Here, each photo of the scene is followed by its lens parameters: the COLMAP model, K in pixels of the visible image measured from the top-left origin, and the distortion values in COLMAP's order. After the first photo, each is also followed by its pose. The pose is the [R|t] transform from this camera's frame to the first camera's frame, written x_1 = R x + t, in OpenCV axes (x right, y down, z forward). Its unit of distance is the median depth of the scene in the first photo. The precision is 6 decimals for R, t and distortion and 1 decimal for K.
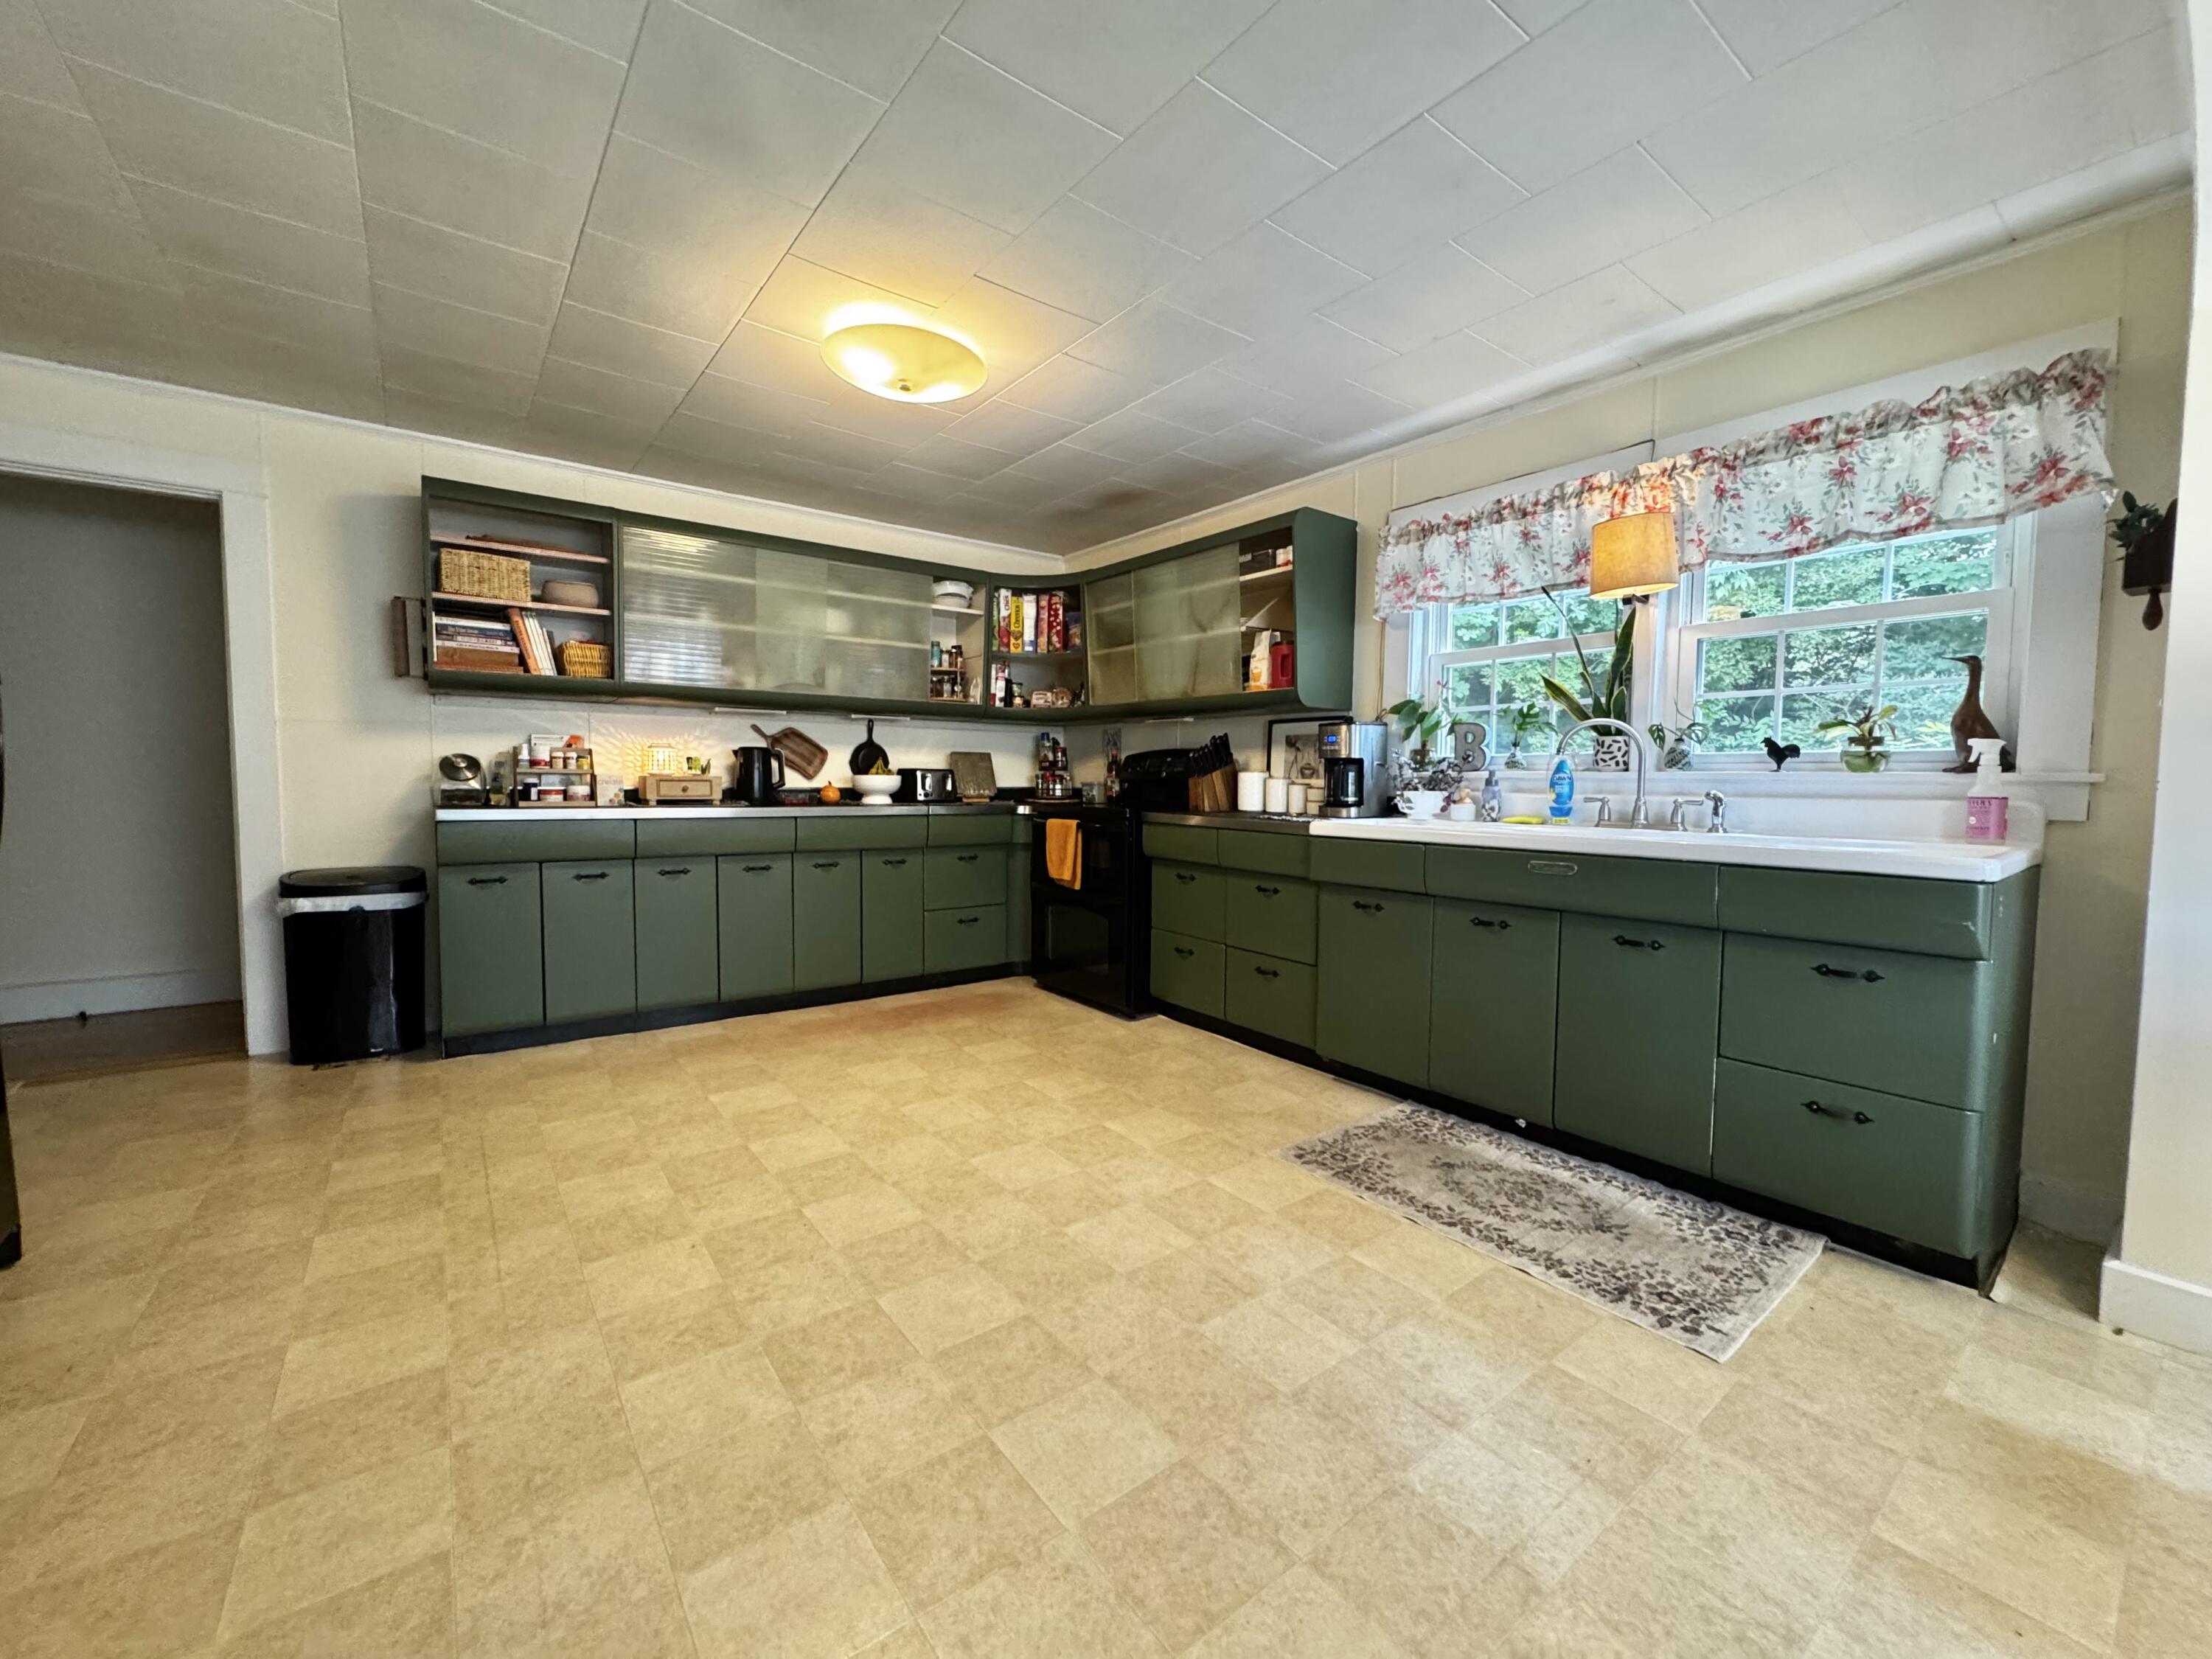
lens RADIAL K [[882.5, 0, 1106.0], [0, 882.5, 829.5], [0, 0, 1]] dist [-0.002455, -0.000070]
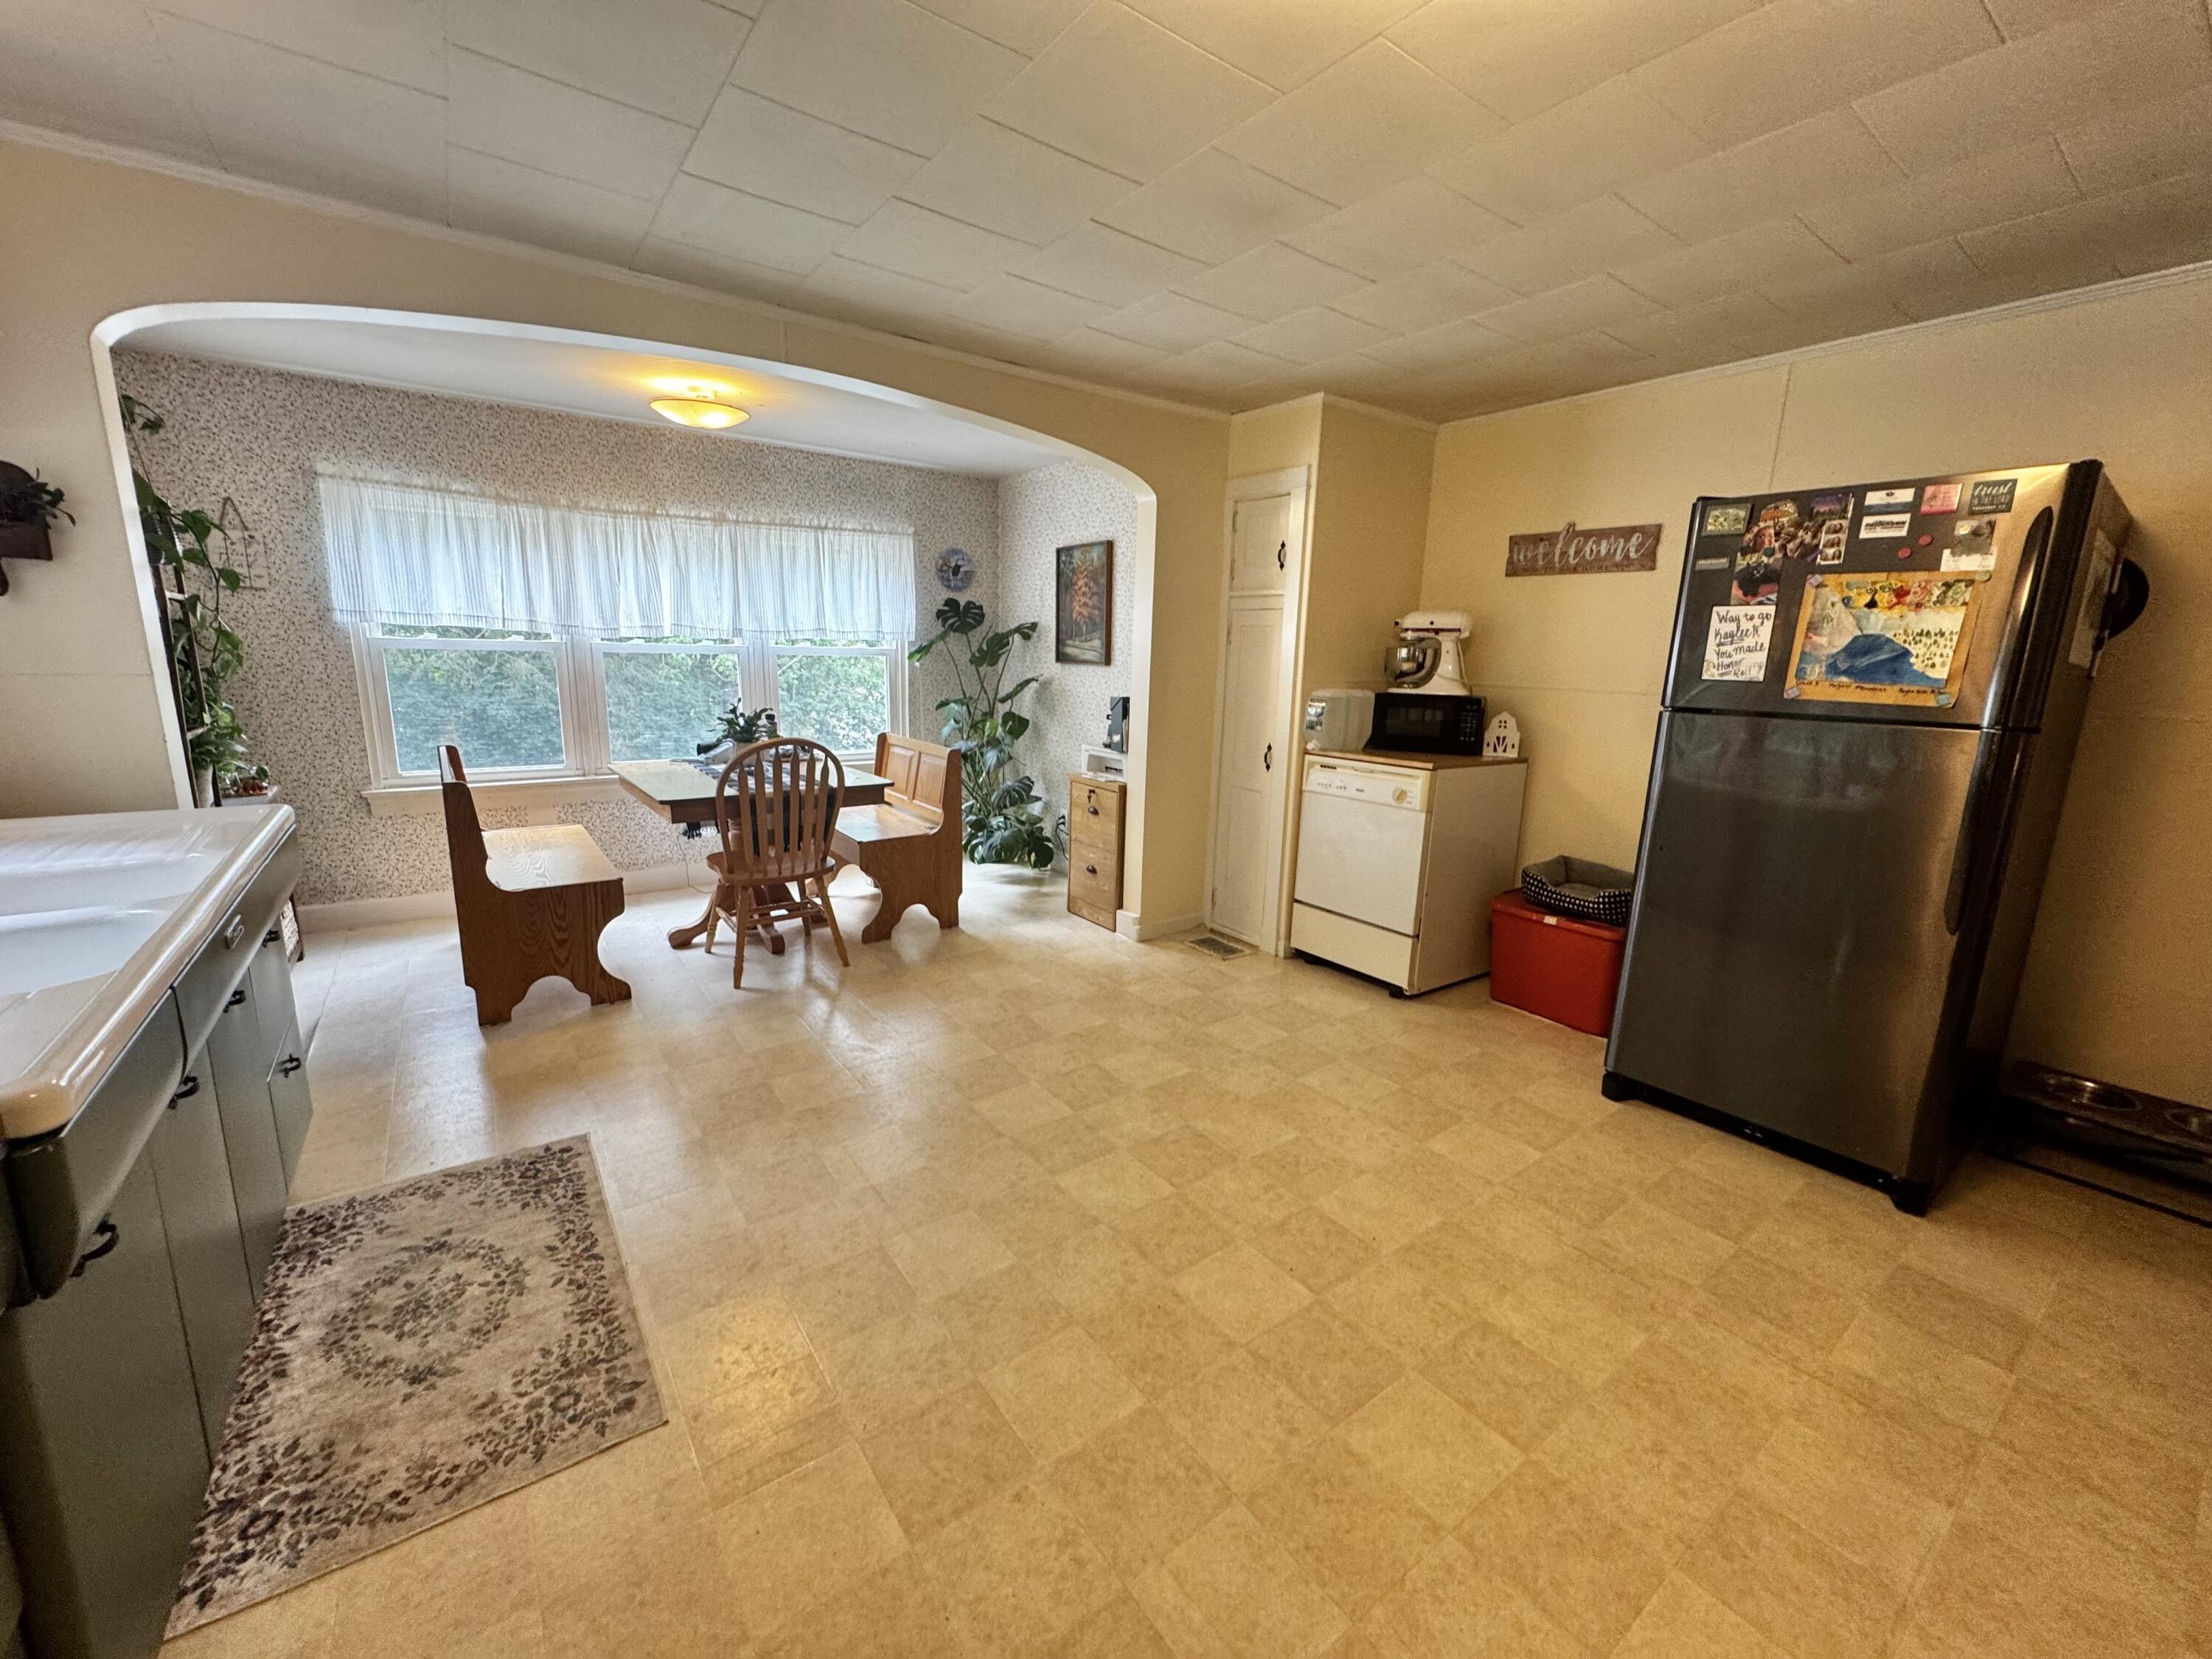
lens RADIAL K [[882.5, 0, 1106.0], [0, 882.5, 829.5], [0, 0, 1]] dist [-0.002455, -0.000070]
pose [[-0.999027, -0.041694, 0.014398, -0.110059], [-0.036563, 0.965331, 0.258456, -0.192621], [-0.024675, 0.257678, -0.965916, 1.433099]]
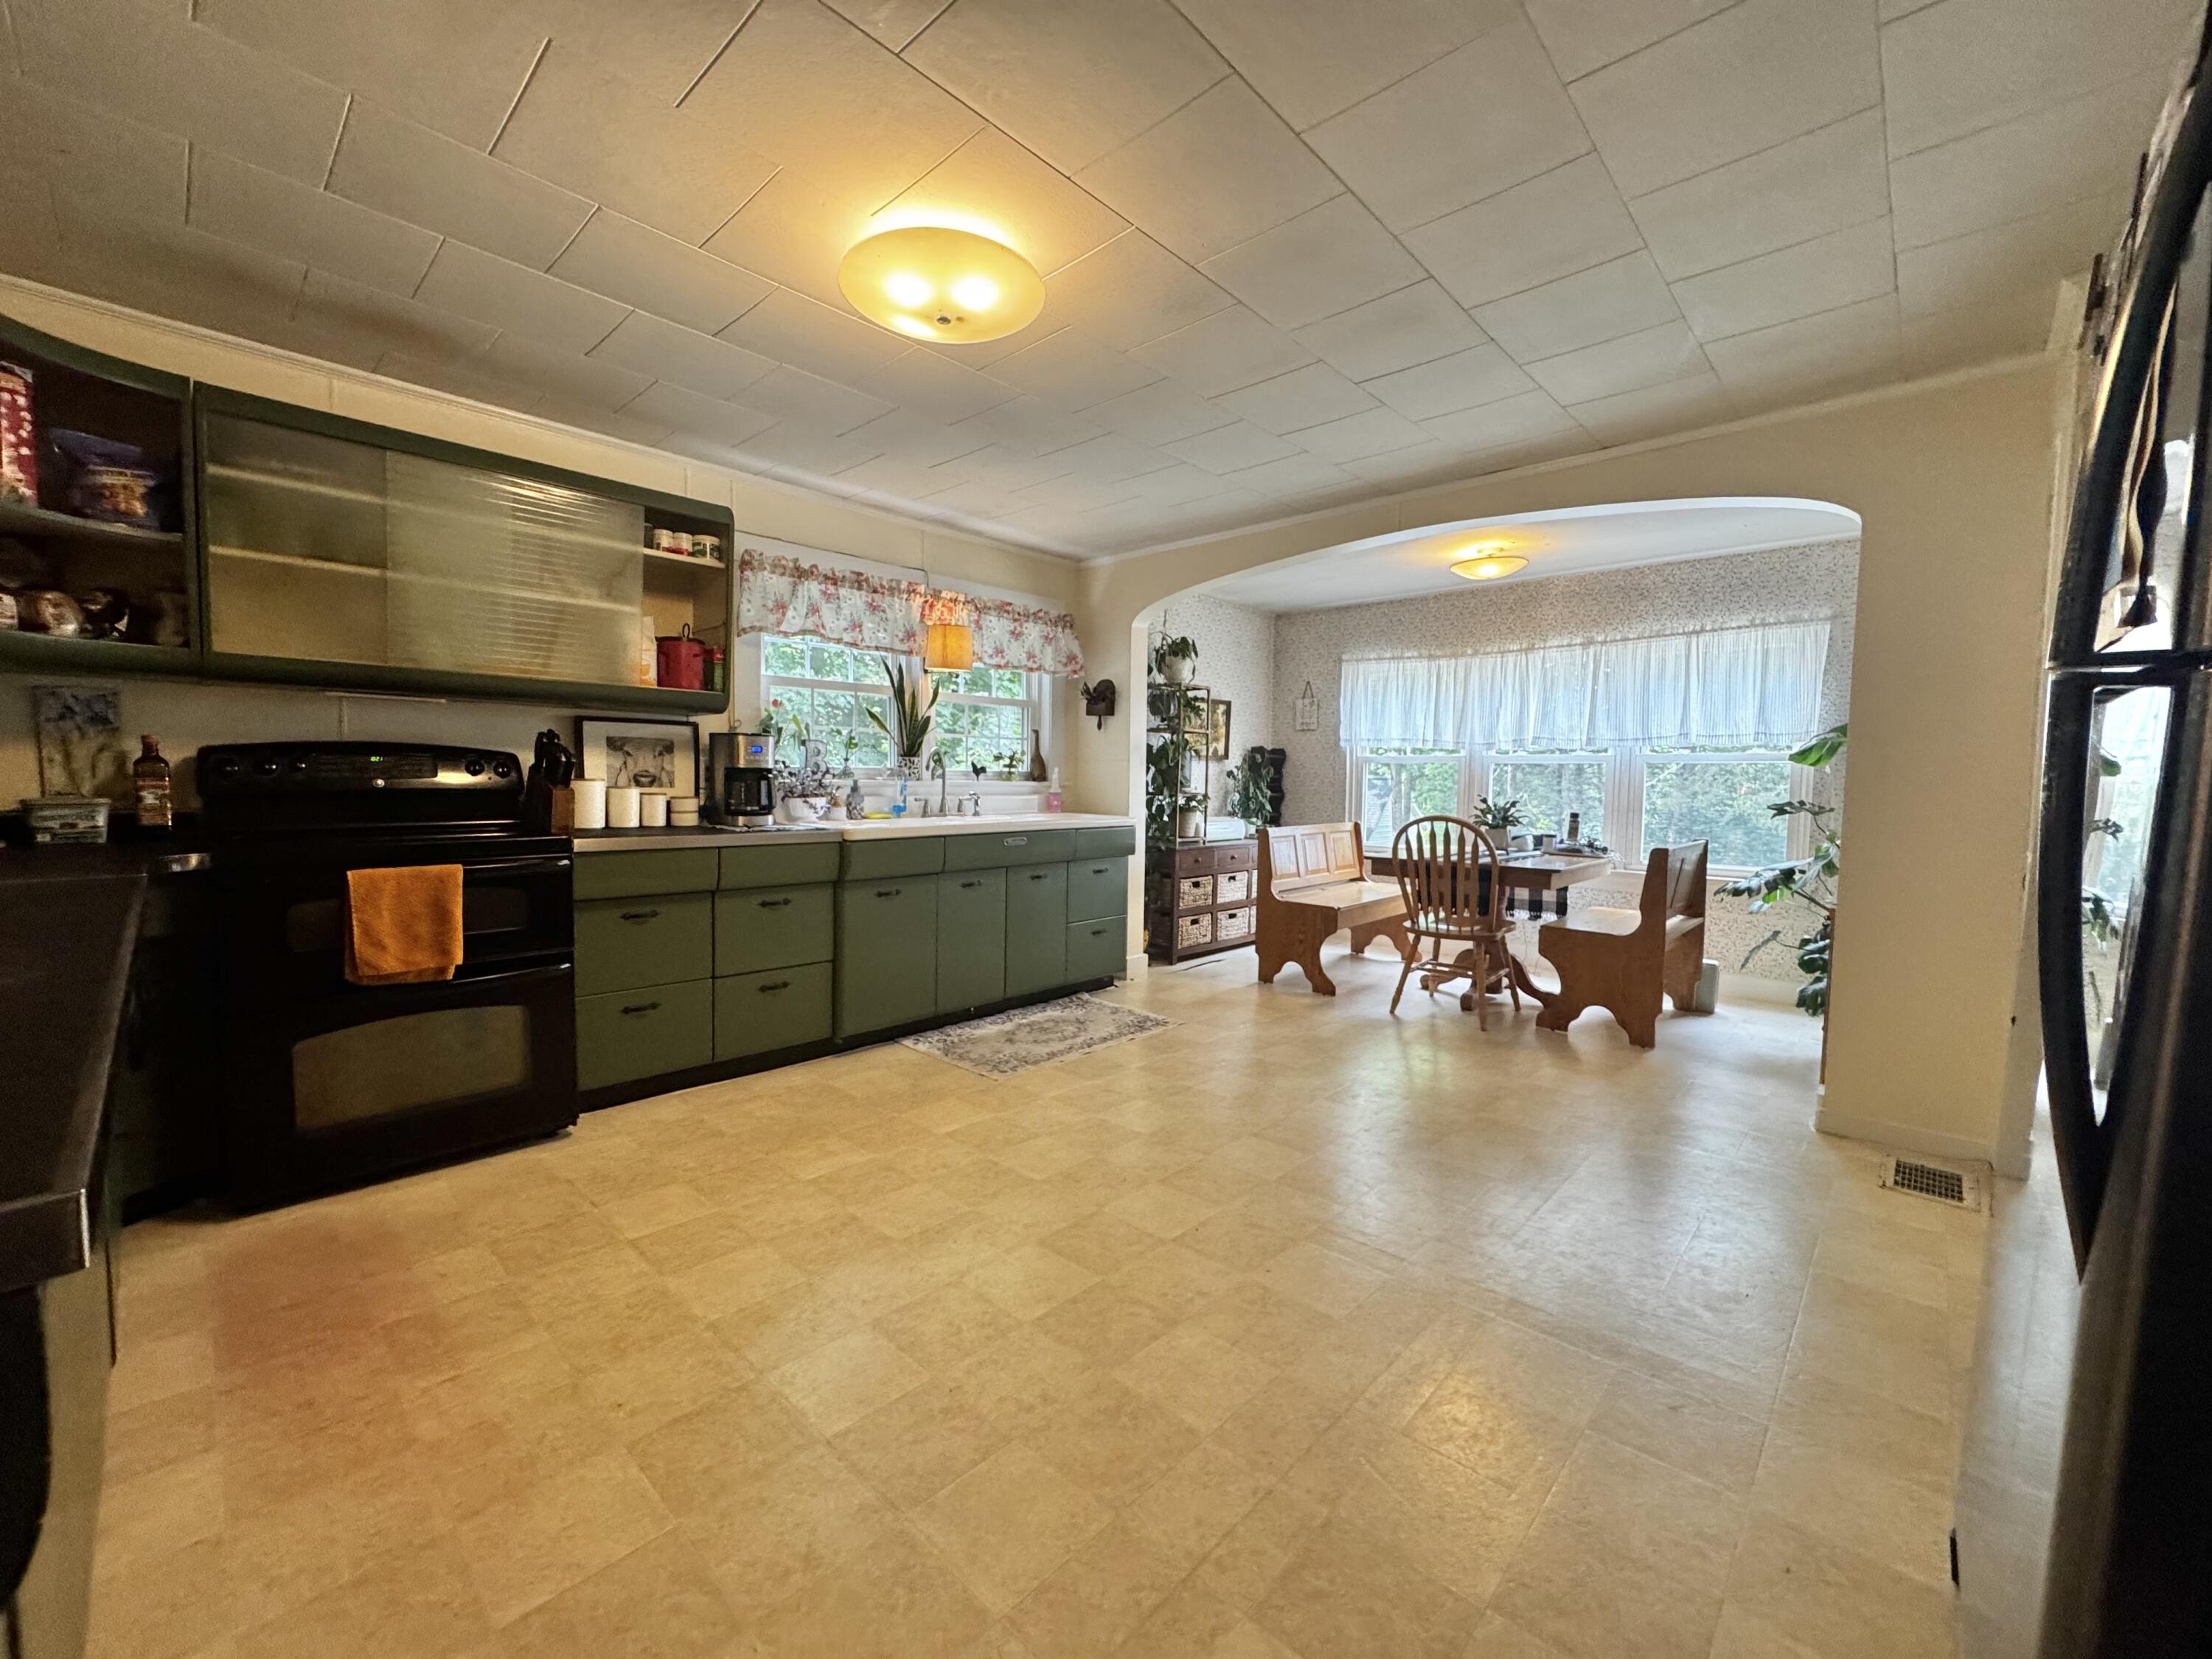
lens RADIAL K [[882.5, 0, 1106.0], [0, 882.5, 829.5], [0, 0, 1]] dist [-0.002455, -0.000070]
pose [[-0.164929, -0.070894, 0.983754, -1.064572], [0.043104, 0.995942, 0.078999, -0.094873], [-0.985363, 0.055433, -0.161203, 1.001091]]
